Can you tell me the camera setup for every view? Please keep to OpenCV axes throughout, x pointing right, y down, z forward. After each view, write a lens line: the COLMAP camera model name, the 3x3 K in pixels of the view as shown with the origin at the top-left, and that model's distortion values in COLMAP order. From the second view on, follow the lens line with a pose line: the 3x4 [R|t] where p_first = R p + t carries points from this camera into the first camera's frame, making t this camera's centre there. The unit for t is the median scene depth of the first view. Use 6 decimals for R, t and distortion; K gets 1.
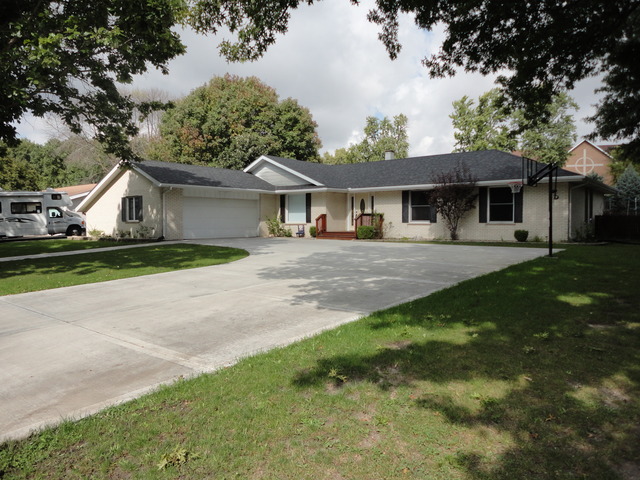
lens RADIAL K [[467.9, 0, 322.4], [0, 467.9, 230.8], [0, 0, 1]] dist [-0.002270, -0.002415]
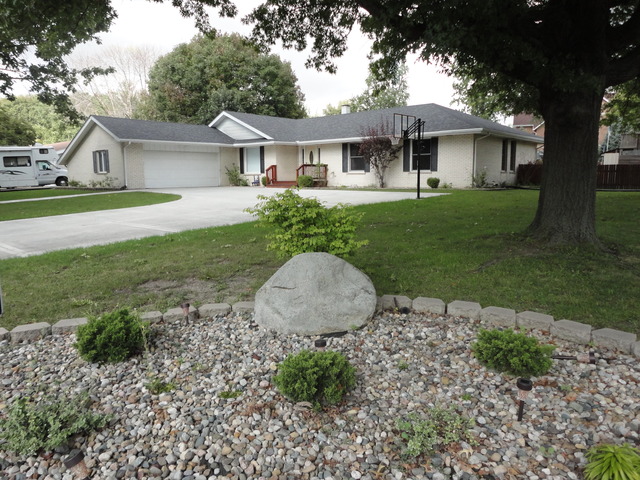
lens RADIAL K [[467.9, 0, 322.4], [0, 467.9, 230.8], [0, 0, 1]] dist [-0.002270, -0.002415]
pose [[0.999130, -0.000877, -0.041703, 0.162938], [0.005107, 0.994830, 0.101429, 0.007330], [0.041398, -0.101554, 0.993968, -0.109582]]
